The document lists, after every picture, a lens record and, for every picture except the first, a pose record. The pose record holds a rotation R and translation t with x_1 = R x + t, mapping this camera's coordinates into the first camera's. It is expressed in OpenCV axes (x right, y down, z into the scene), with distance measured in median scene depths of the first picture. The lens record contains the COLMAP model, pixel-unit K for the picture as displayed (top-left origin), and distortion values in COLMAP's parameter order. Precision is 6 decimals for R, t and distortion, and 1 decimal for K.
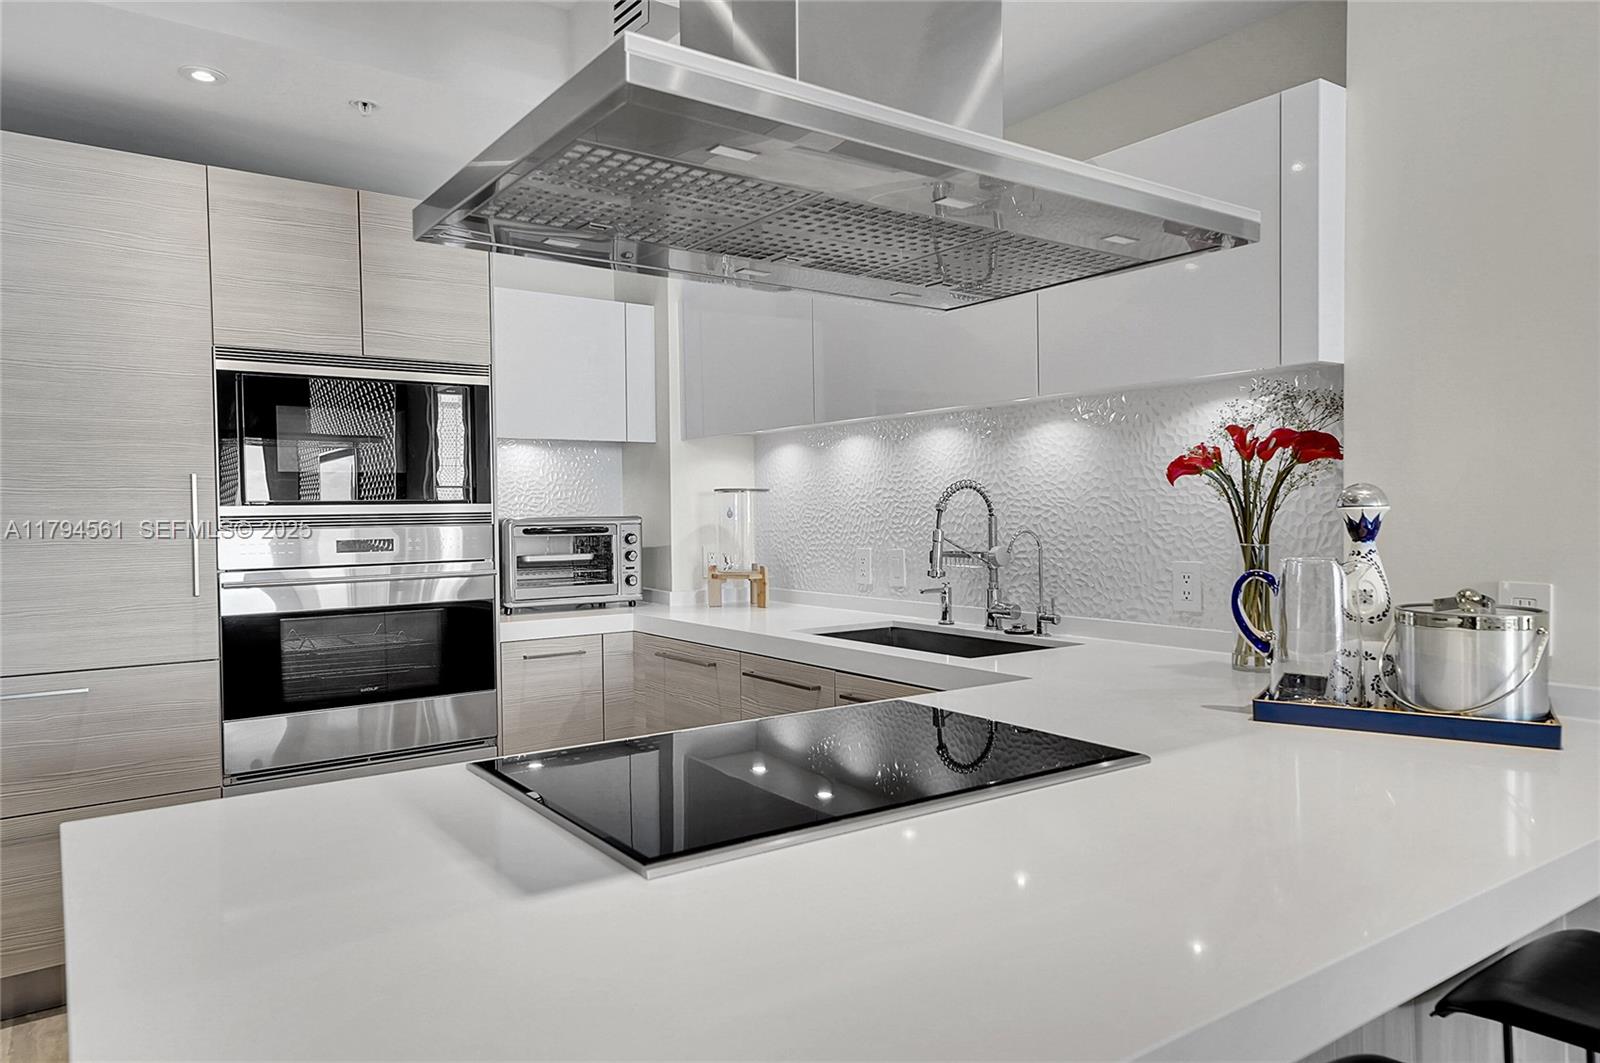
lens RADIAL K [[1050.4, 0, 800.0], [0, 1050.4, 531.5], [0, 0, 1]] dist [0.027229, 0.000111]
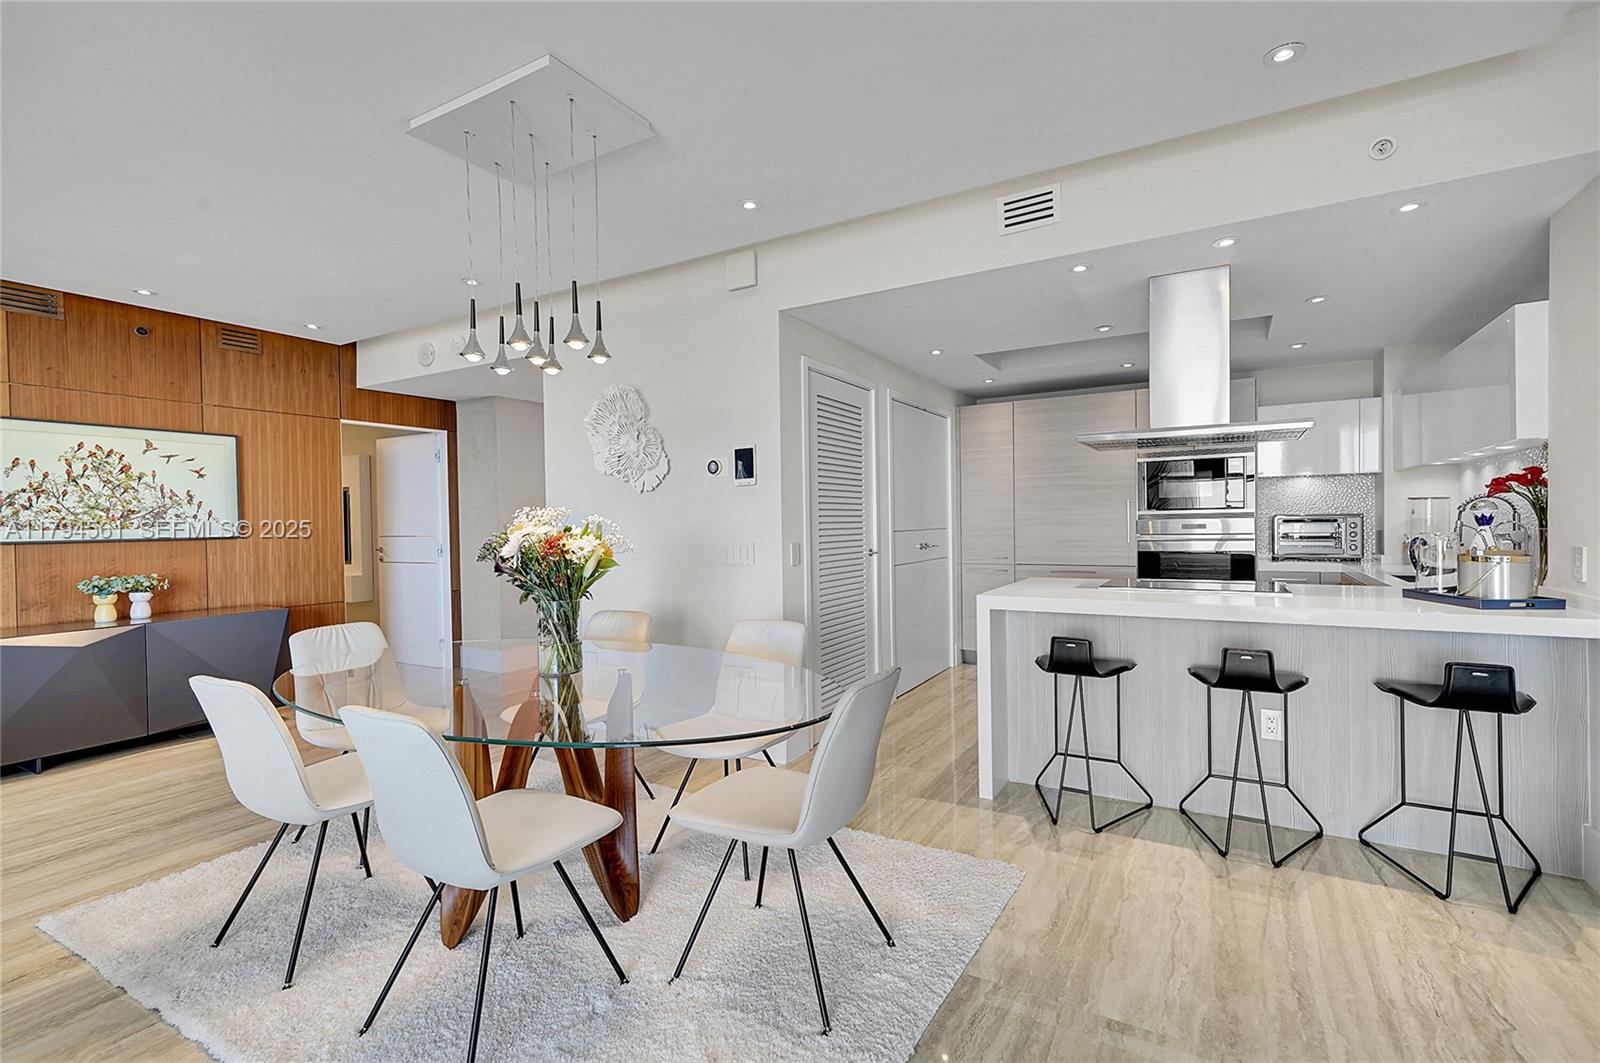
lens RADIAL K [[713.4, 0, 800.0], [0, 713.4, 531.5], [0, 0, 1]] dist [0.012303, 0.000271]
pose [[0.395497, 0.018021, -0.918290, 0.759284], [-0.006860, 0.999838, 0.016667, 0.003622], [0.918441, -0.000292, 0.395557, -0.513266]]
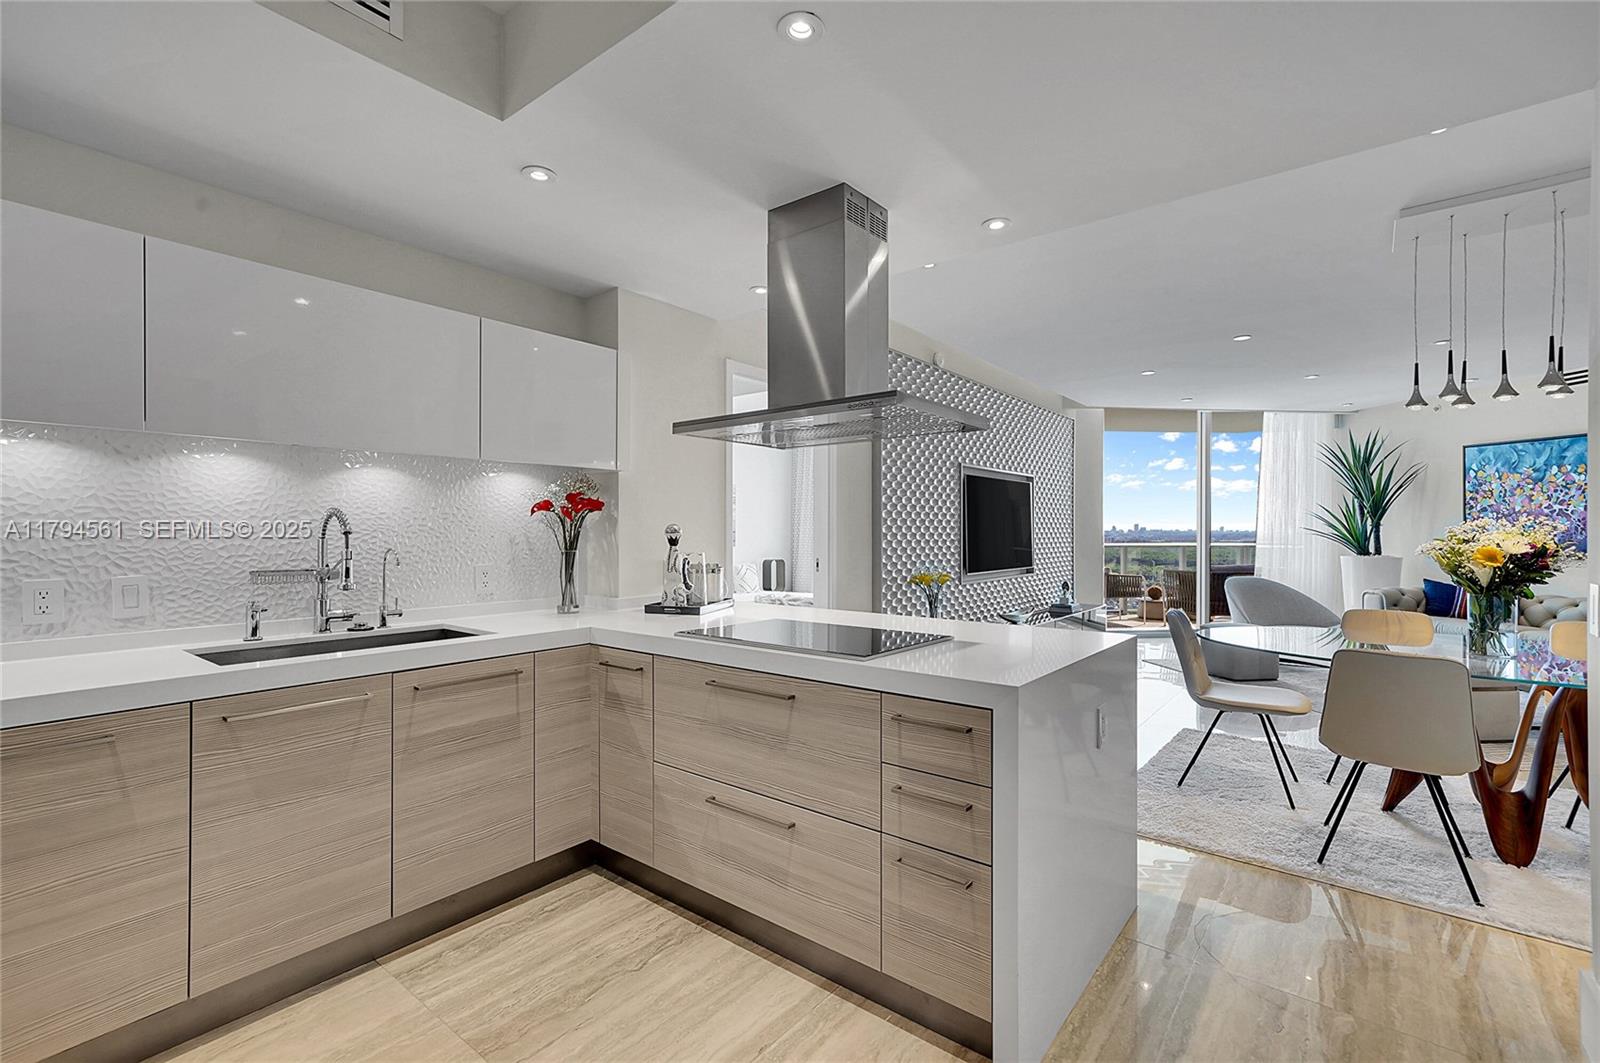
lens RADIAL K [[713.4, 0, 800.0], [0, 713.4, 531.5], [0, 0, 1]] dist [0.012303, 0.000271]
pose [[-0.270762, 0.009702, 0.962597, -0.711152], [0.021891, 0.999753, -0.003918, -0.006850], [-0.962397, 0.020012, -0.270907, 0.664346]]
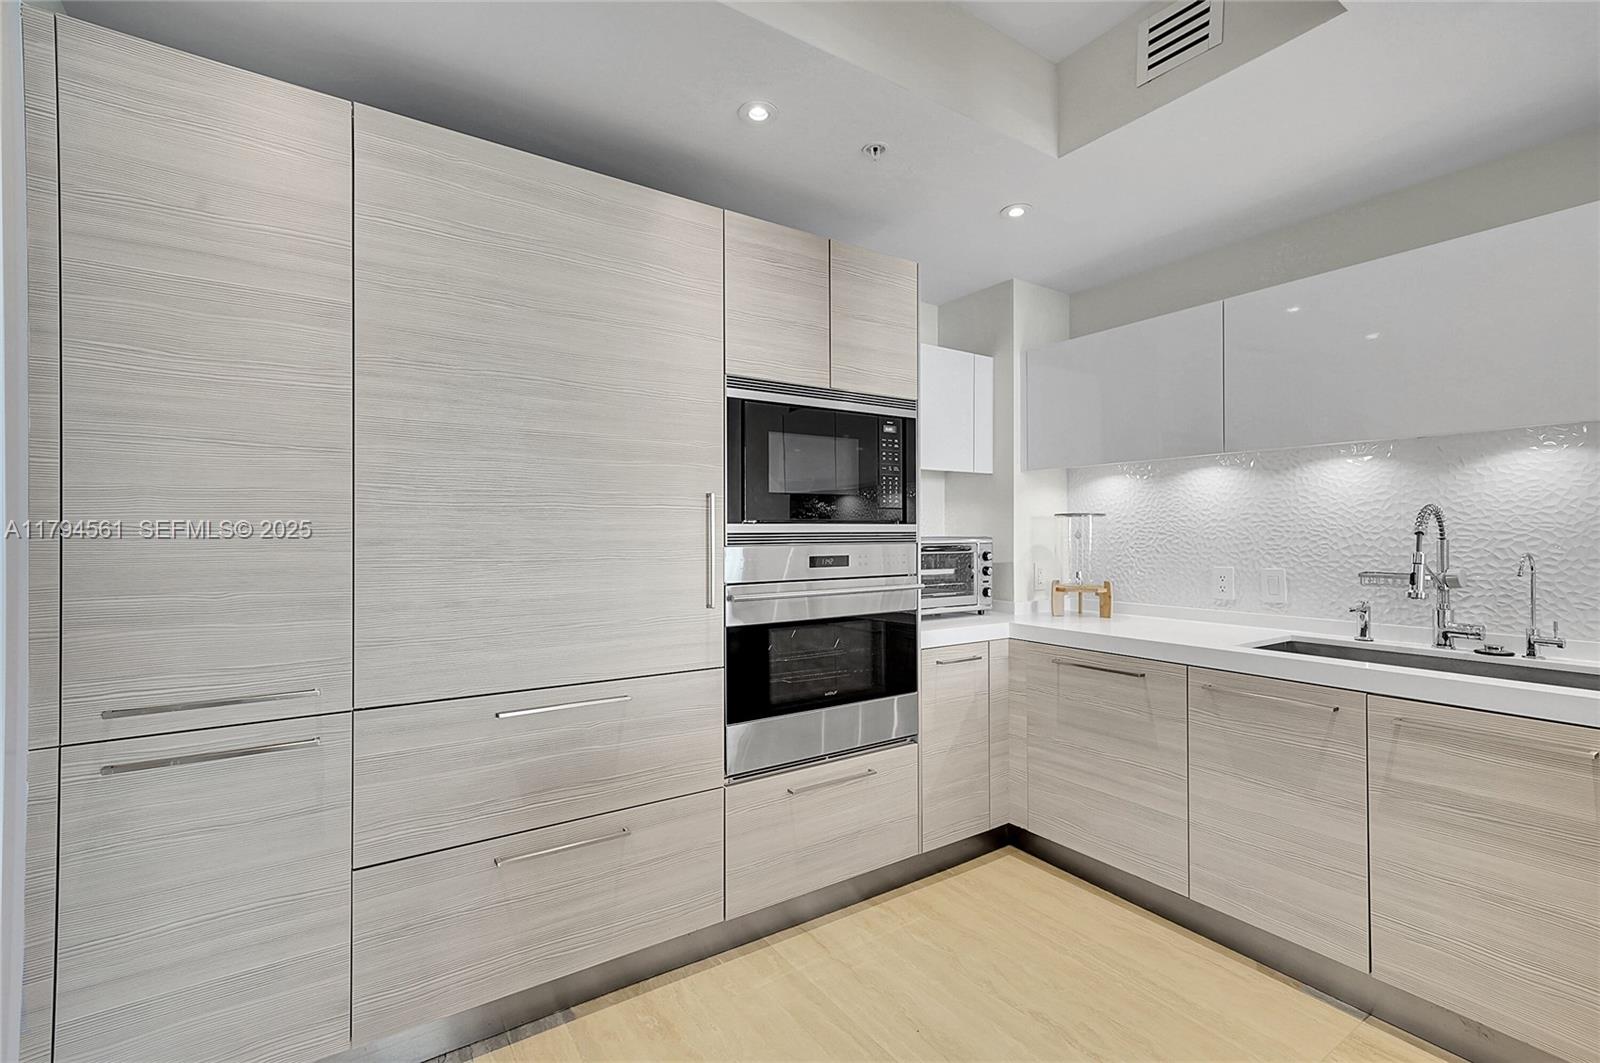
lens RADIAL K [[713.4, 0, 800.0], [0, 713.4, 531.5], [0, 0, 1]] dist [0.012303, 0.000271]
pose [[0.999612, 0.008698, -0.026467, -0.414662], [-0.009311, 0.999690, -0.023104, -0.000123], [0.026258, 0.023342, 0.999383, 0.254903]]
